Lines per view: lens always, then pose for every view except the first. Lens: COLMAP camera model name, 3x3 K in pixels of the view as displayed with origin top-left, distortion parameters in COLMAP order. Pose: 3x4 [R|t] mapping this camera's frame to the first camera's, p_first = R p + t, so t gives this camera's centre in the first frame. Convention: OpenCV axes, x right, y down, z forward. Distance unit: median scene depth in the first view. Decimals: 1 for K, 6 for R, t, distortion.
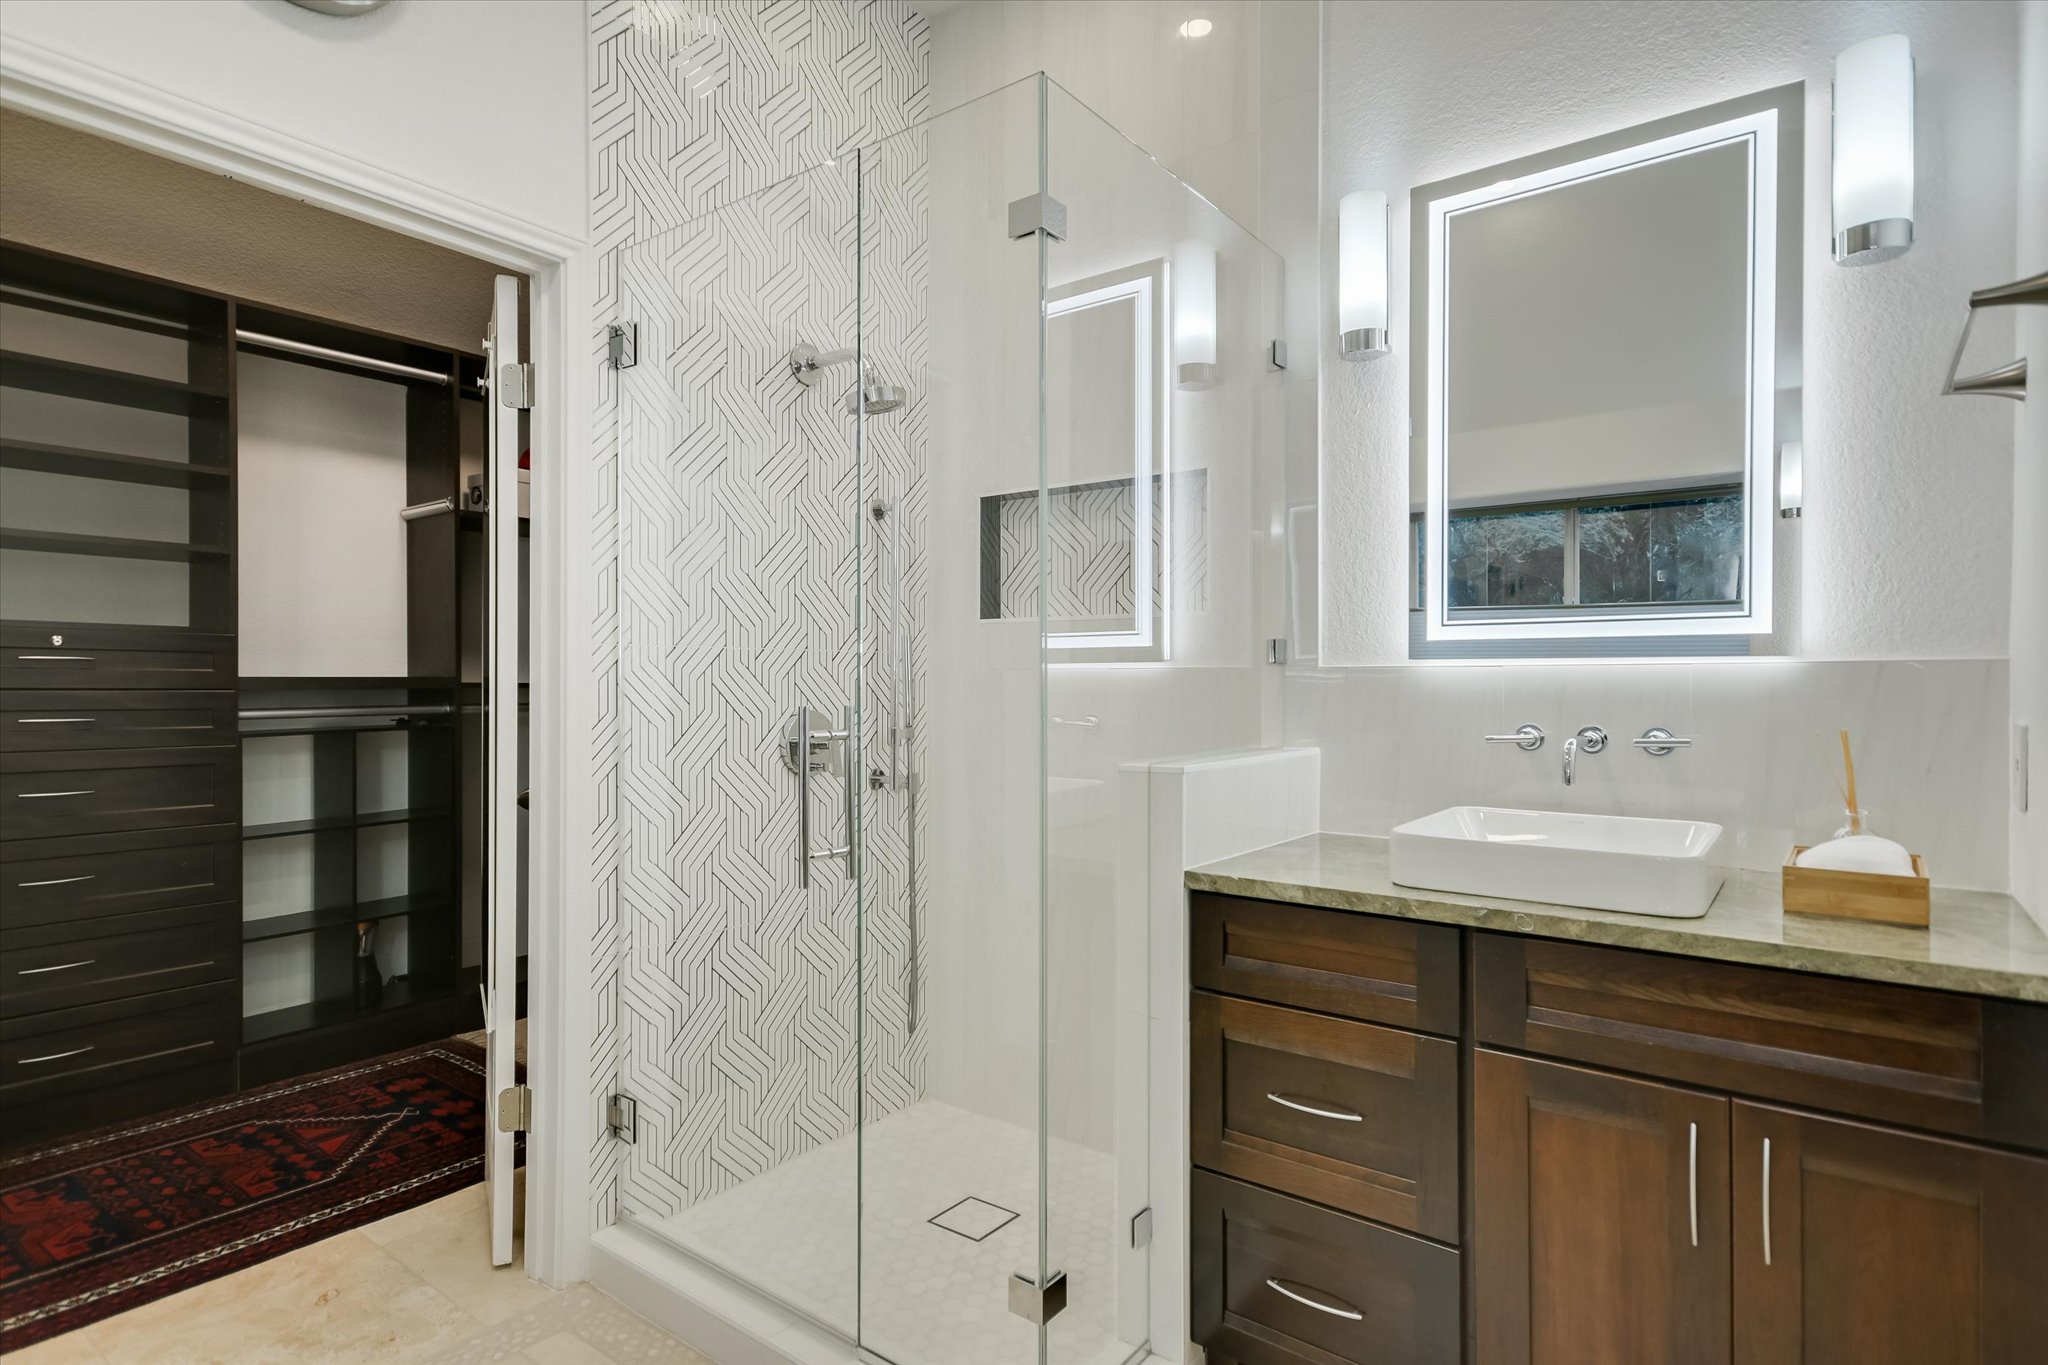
lens RADIAL K [[1085.0, 0, 1016.8], [0, 1085.0, 678.8], [0, 0, 1]] dist [0.019100, -0.002183]
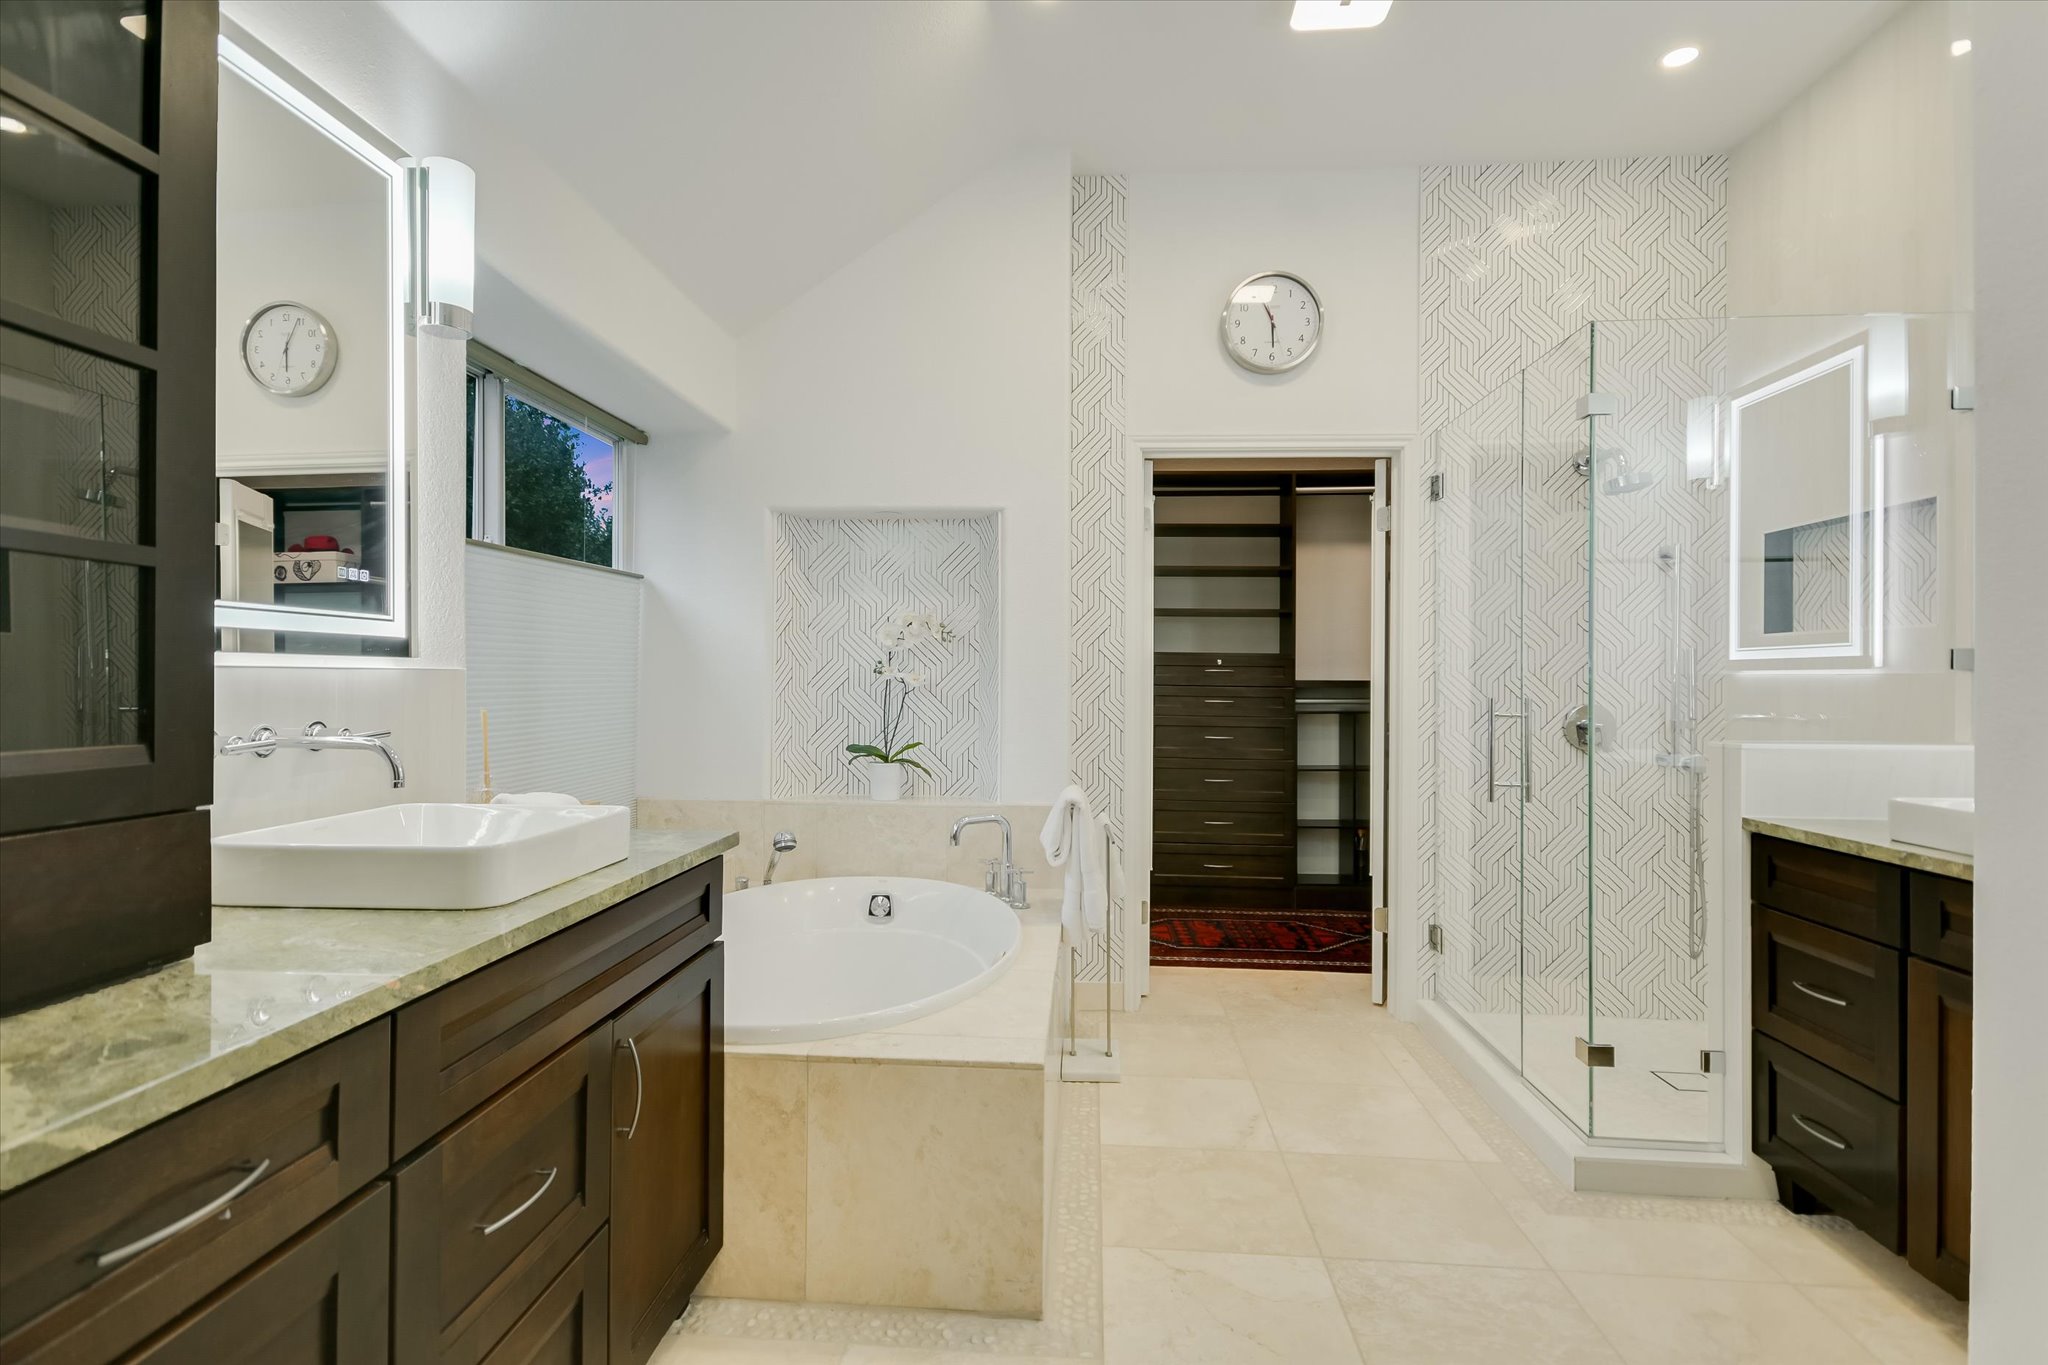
lens RADIAL K [[1017.0, 0, 1015.9], [0, 1017.0, 675.4], [0, 0, 1]] dist [0.017699, 0.000163]
pose [[0.550212, -0.002100, -0.835023, 0.552396], [-0.004518, 0.999975, -0.005491, 0.001875], [0.835013, 0.006794, 0.550188, -0.390915]]
